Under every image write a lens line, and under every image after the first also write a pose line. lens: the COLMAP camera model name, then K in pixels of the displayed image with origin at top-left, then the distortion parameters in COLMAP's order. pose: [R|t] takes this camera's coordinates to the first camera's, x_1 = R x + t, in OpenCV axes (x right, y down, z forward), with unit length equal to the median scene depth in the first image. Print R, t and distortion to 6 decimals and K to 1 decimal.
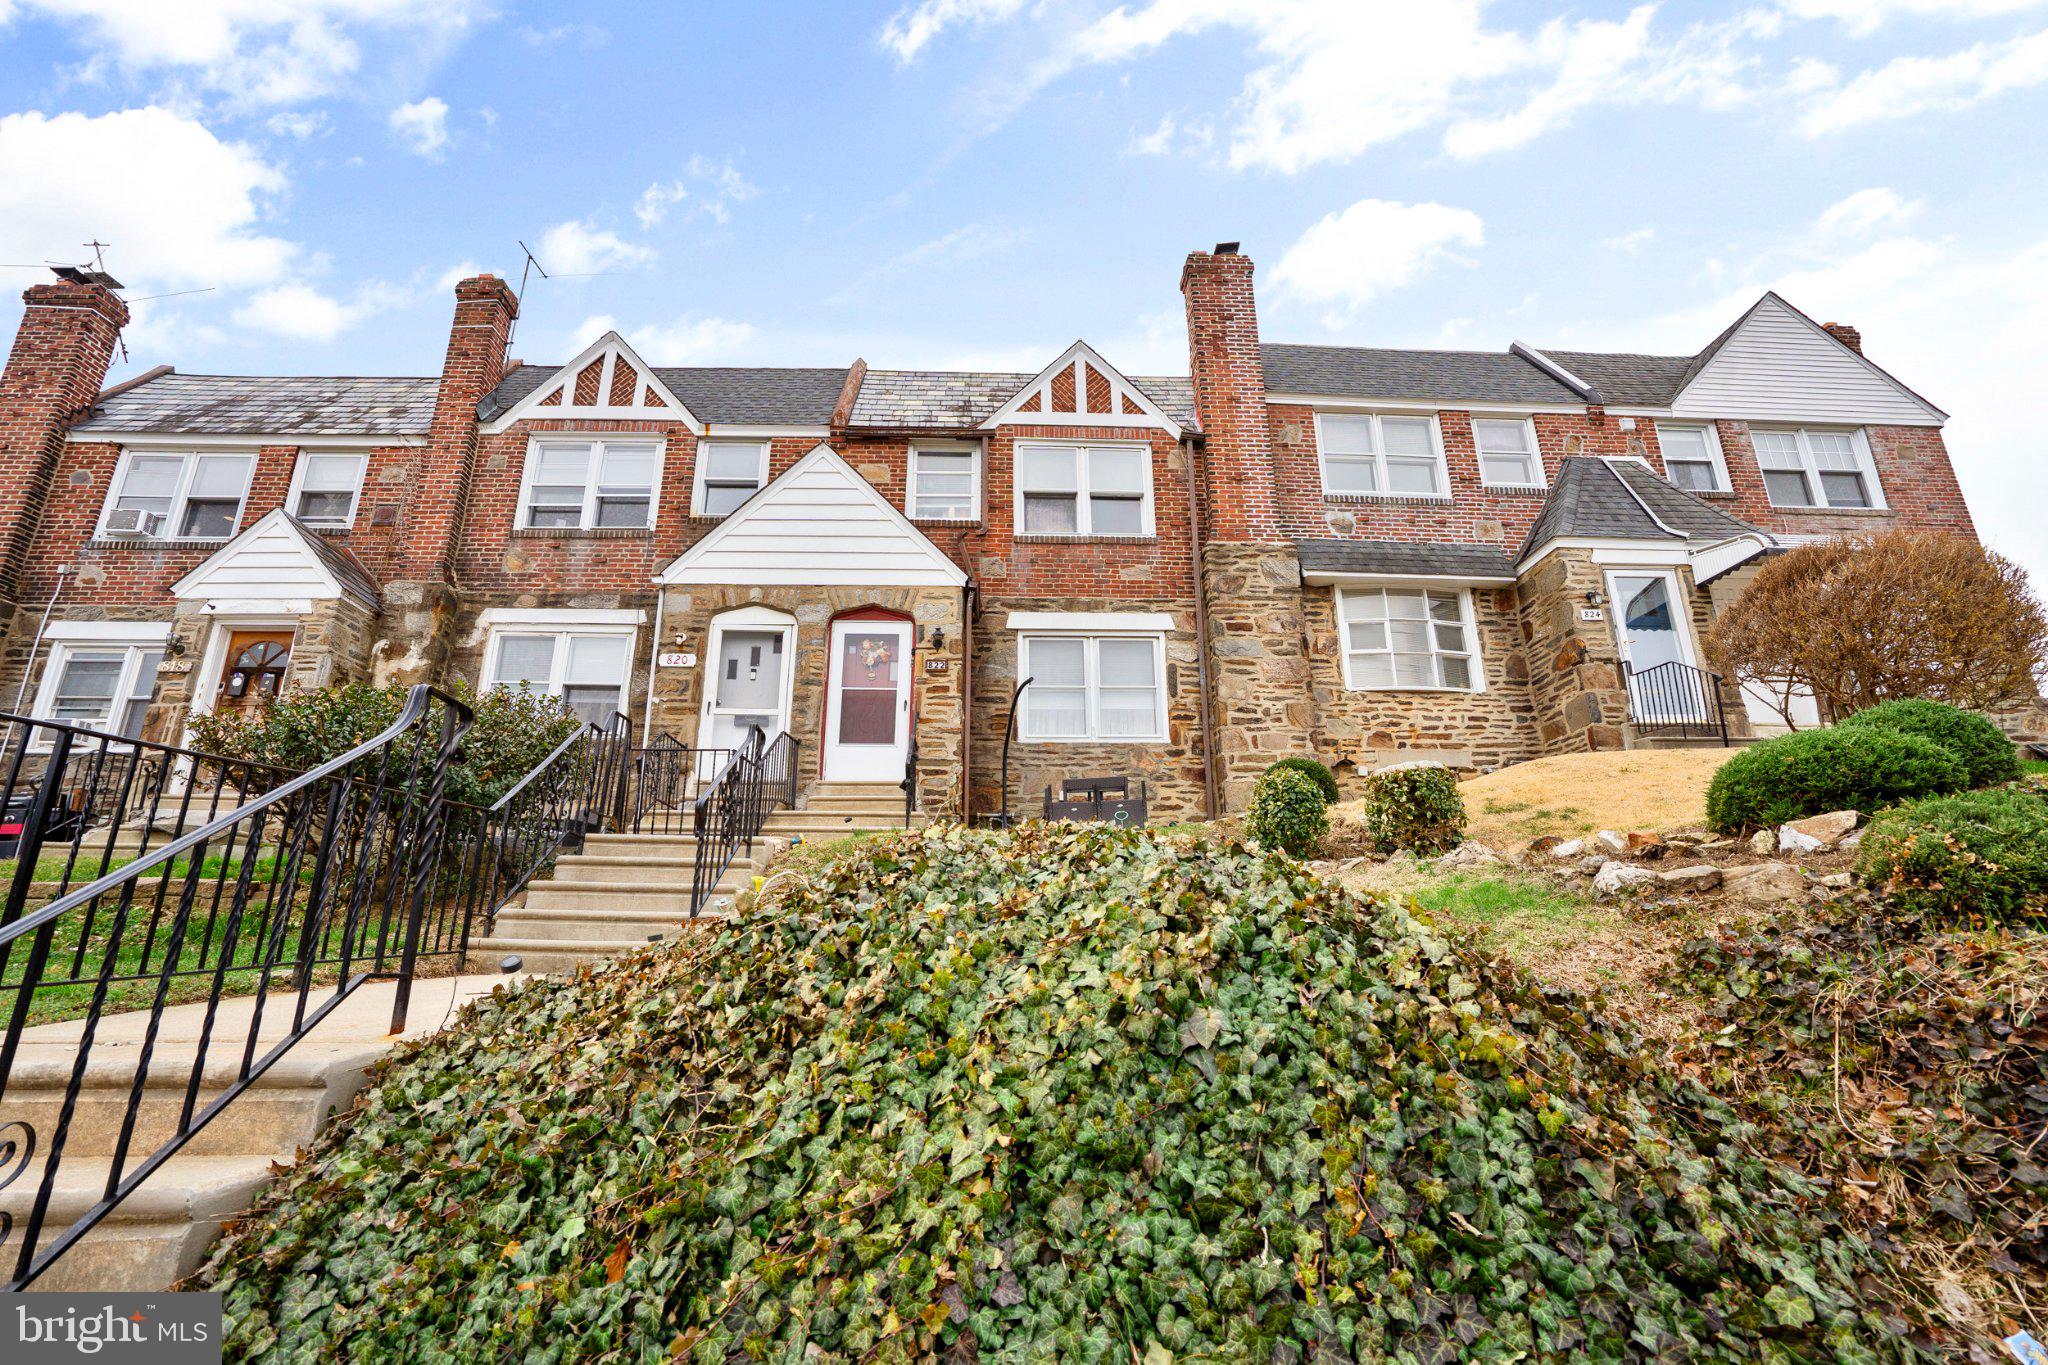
lens RADIAL K [[949.4, 0, 1022.1], [0, 949.4, 678.0], [0, 0, 1]] dist [-0.067486, 0.030863]
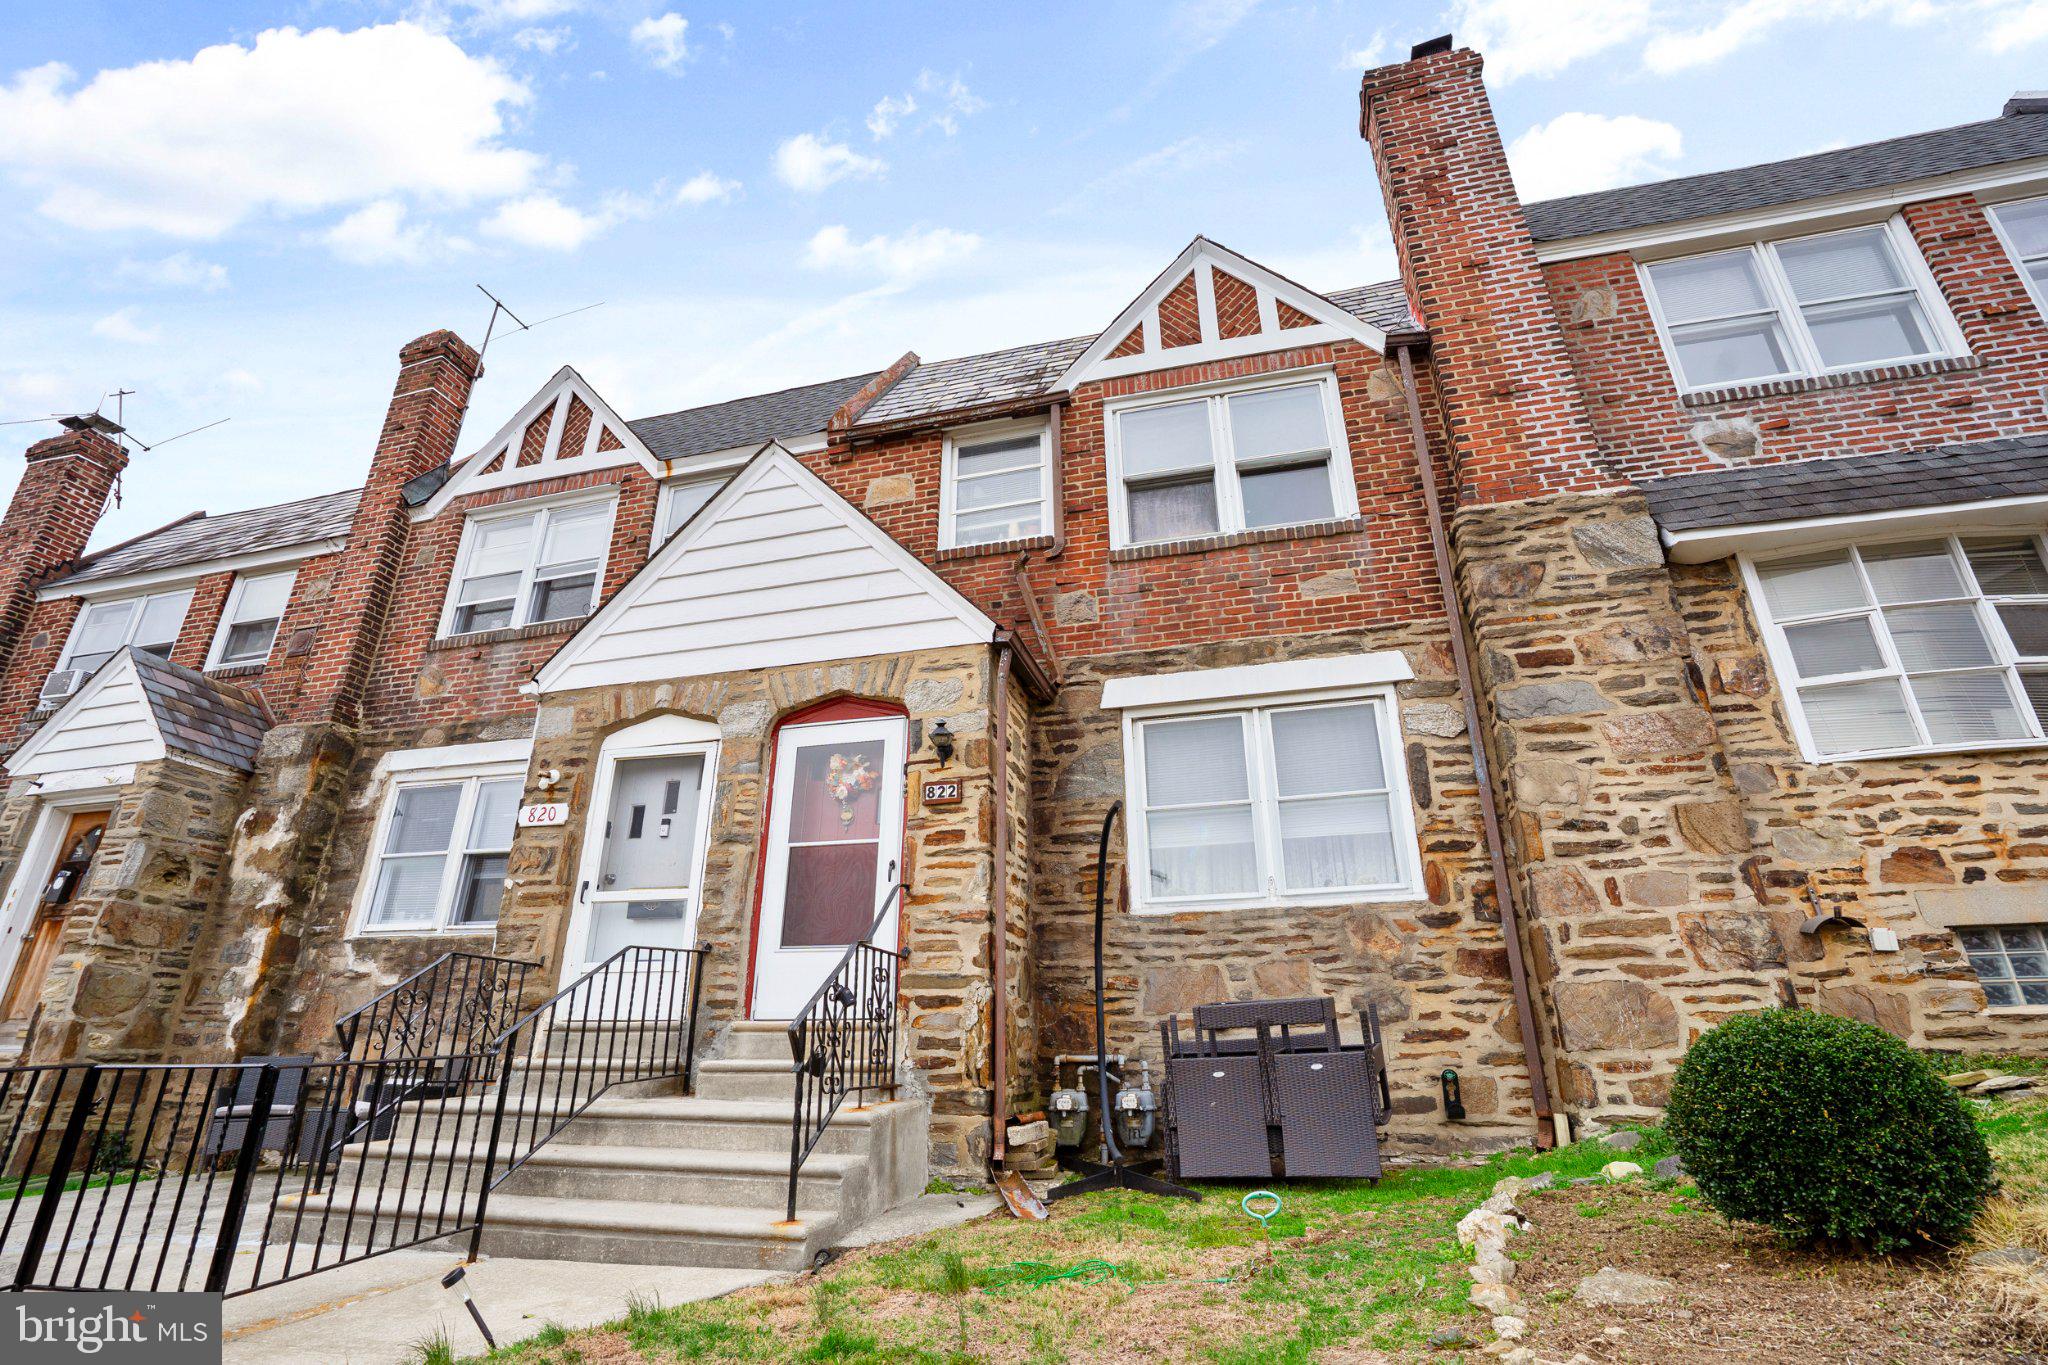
lens RADIAL K [[946.3, 0, 1021.5], [0, 946.3, 678.4], [0, 0, 1]] dist [-0.056343, 0.021551]
pose [[0.955782, -0.109888, -0.272773, 0.094322], [0.085624, 0.991362, -0.099351, -0.017555], [0.281334, 0.071602, 0.956935, 0.434245]]
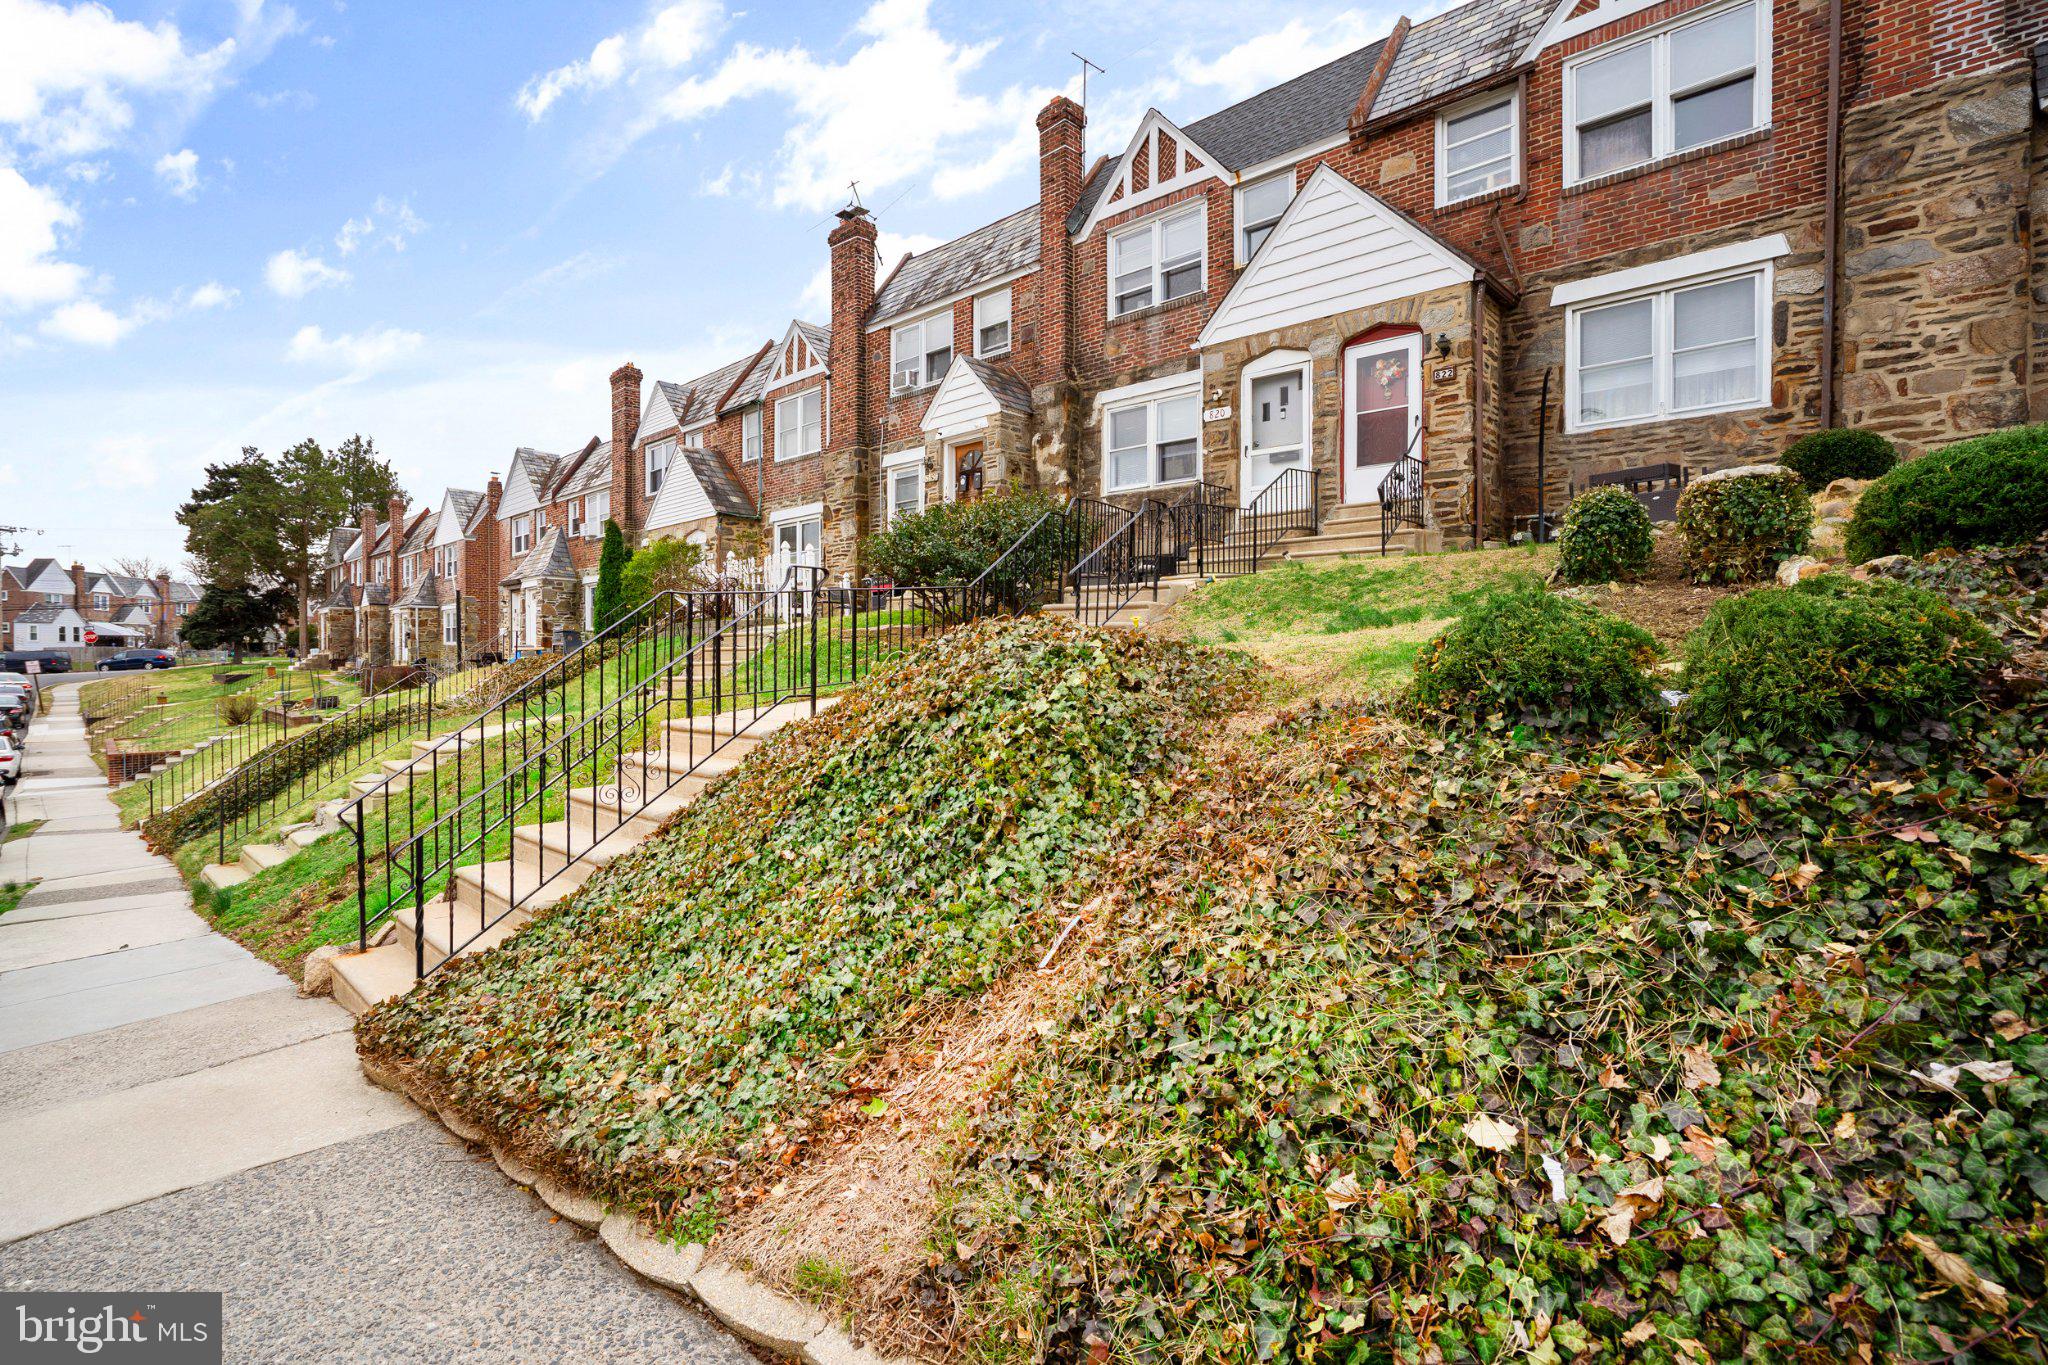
lens RADIAL K [[946.3, 0, 1021.5], [0, 946.3, 678.4], [0, 0, 1]] dist [-0.056343, 0.021551]
pose [[0.697107, 0.024224, -0.716558, 0.267941], [0.210451, 0.948491, 0.236803, -0.030771], [0.685385, -0.315878, 0.656101, -0.030088]]
